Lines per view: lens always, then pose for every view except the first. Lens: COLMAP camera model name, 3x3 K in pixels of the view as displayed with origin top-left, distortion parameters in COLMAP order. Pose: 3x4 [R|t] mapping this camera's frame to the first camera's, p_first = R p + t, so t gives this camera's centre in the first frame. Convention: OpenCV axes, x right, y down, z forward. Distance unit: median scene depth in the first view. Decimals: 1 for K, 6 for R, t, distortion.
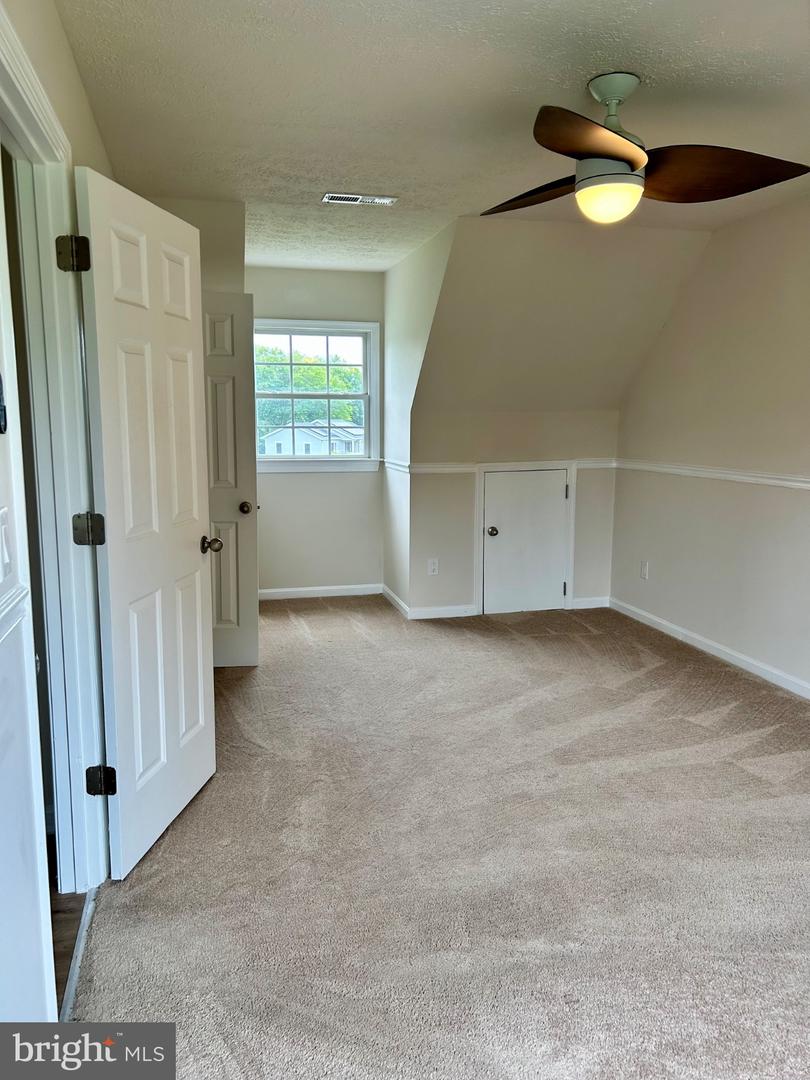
lens RADIAL K [[832.1, 0, 396.4], [0, 832.1, 537.6], [0, 0, 1]] dist [0.069123, -0.083620]
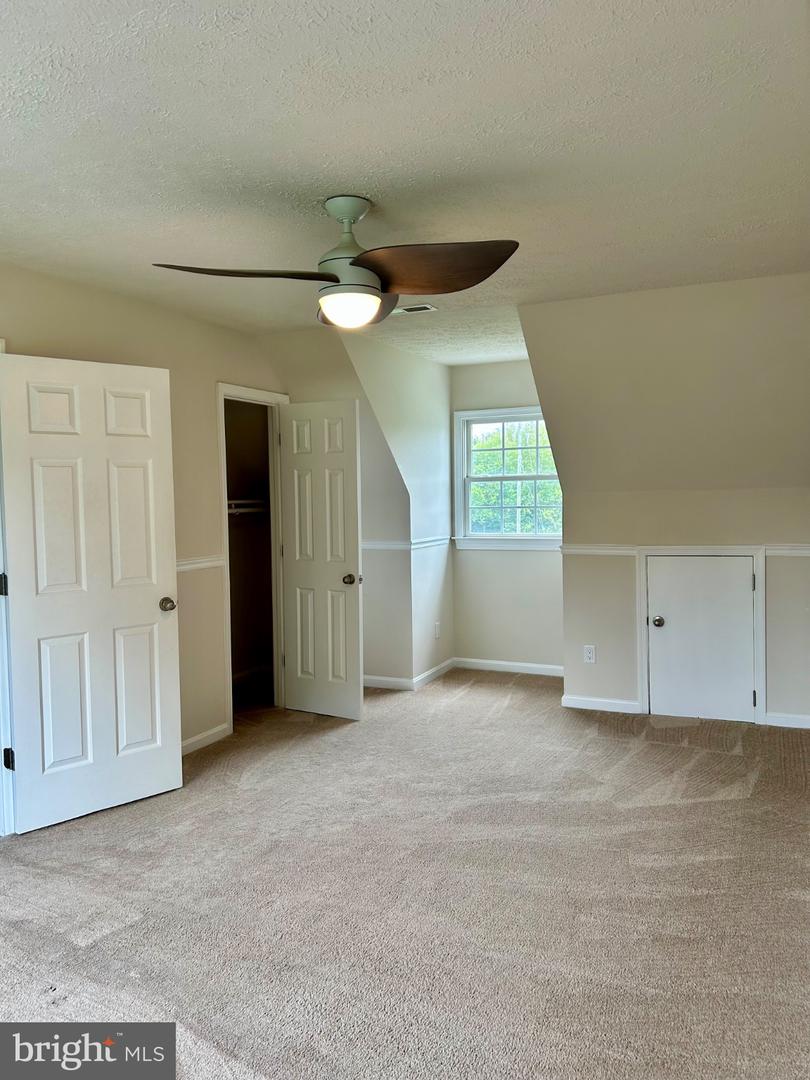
lens RADIAL K [[832.1, 0, 401.9], [0, 832.1, 538.8], [0, 0, 1]] dist [0.069123, -0.083620]
pose [[0.771089, 0.019200, -0.636438, 0.509273], [-0.073295, 0.995577, -0.058768, -0.024812], [0.632495, 0.091963, 0.769085, 0.128158]]
